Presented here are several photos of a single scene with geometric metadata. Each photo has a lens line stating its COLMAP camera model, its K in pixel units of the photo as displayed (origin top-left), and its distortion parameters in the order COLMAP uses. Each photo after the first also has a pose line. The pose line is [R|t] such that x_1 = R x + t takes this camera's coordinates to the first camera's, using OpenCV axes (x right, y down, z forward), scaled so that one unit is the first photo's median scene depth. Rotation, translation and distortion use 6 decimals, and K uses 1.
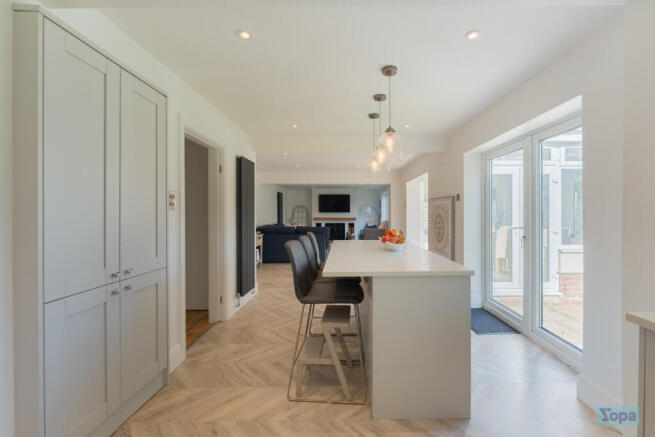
lens RADIAL K [[267.7, 0, 345.2], [0, 267.7, 213.6], [0, 0, 1]] dist [0.000129, 0.000029]
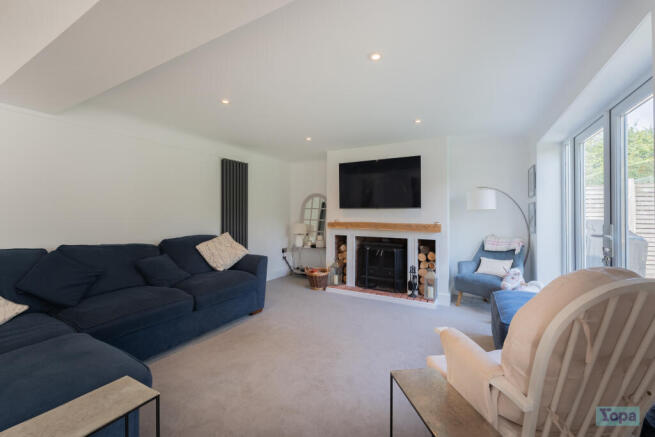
lens RADIAL K [[267.7, 0, 324.6], [0, 267.7, 215.8], [0, 0, 1]] dist [0.000129, 0.000029]
pose [[0.868119, 0.008916, -0.496276, 0.078565], [-0.011776, 0.999927, -0.002635, 0.007356], [0.496217, 0.008131, 0.868161, 0.637076]]
